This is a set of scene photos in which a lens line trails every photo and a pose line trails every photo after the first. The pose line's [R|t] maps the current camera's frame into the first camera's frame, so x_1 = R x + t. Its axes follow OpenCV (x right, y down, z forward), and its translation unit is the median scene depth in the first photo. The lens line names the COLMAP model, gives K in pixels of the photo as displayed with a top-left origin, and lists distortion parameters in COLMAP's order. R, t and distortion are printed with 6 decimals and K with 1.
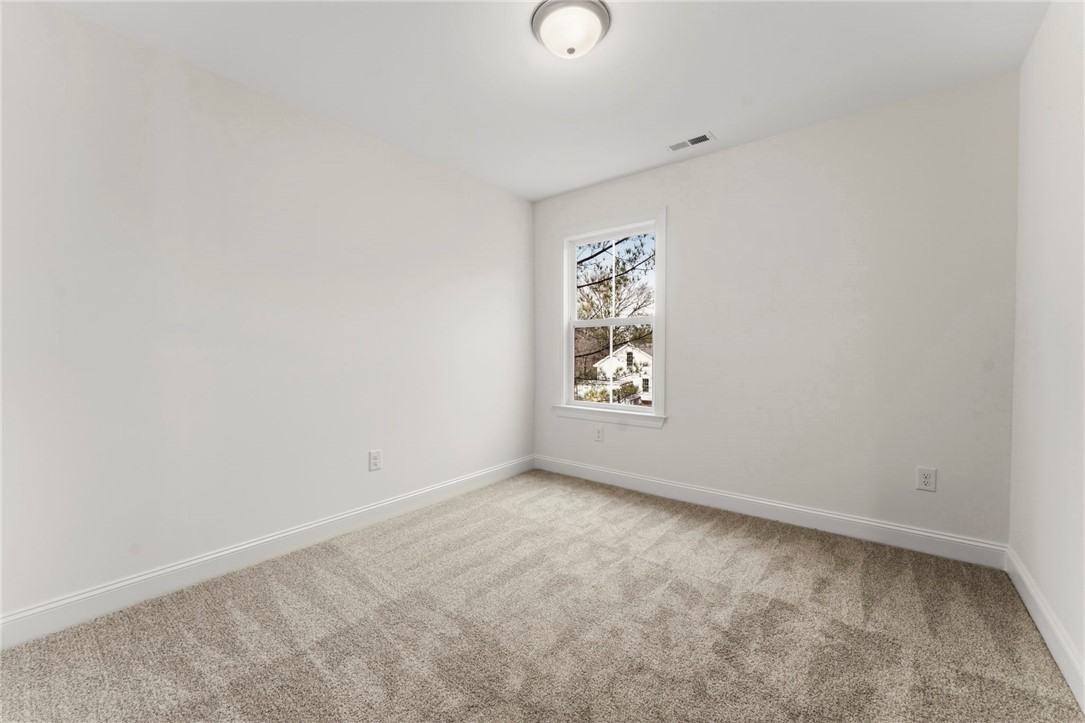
lens RADIAL K [[438.8, 0, 547.3], [0, 438.8, 342.4], [0, 0, 1]] dist [-0.002406, -0.000174]
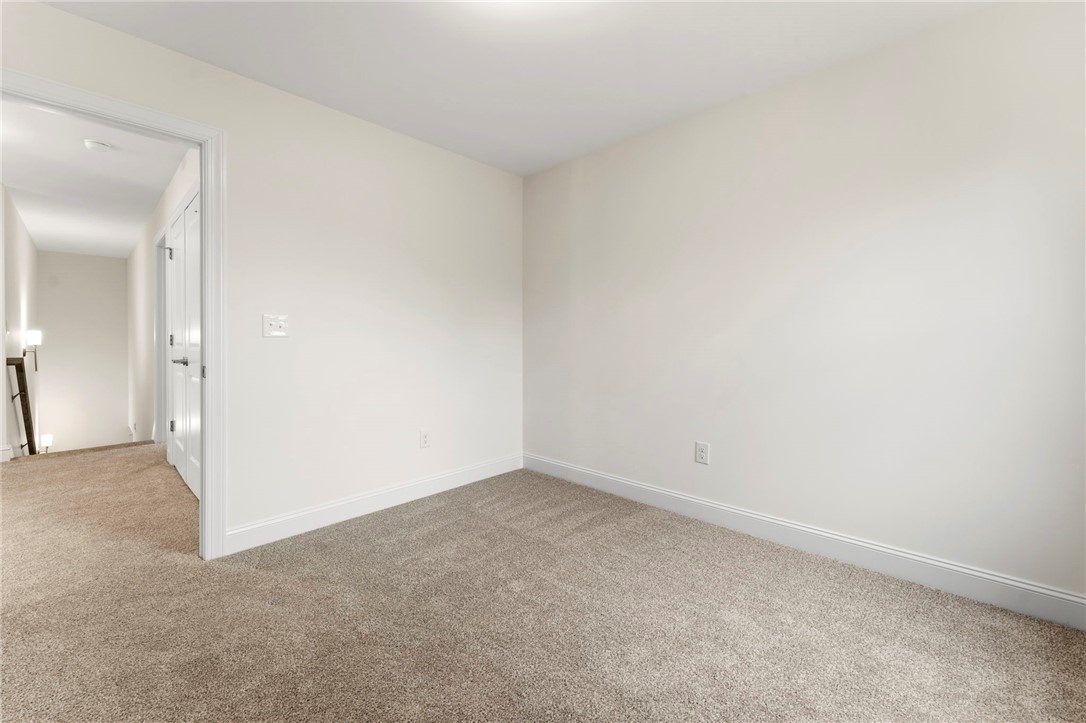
lens RADIAL K [[439.2, 0, 547.8], [0, 439.2, 342.4], [0, 0, 1]] dist [-0.002406, -0.000174]
pose [[-0.104697, 0.006418, -0.994483, 0.577413], [0.014968, 0.999876, 0.004877, 0.022710], [0.994392, -0.014375, -0.104780, 0.778680]]
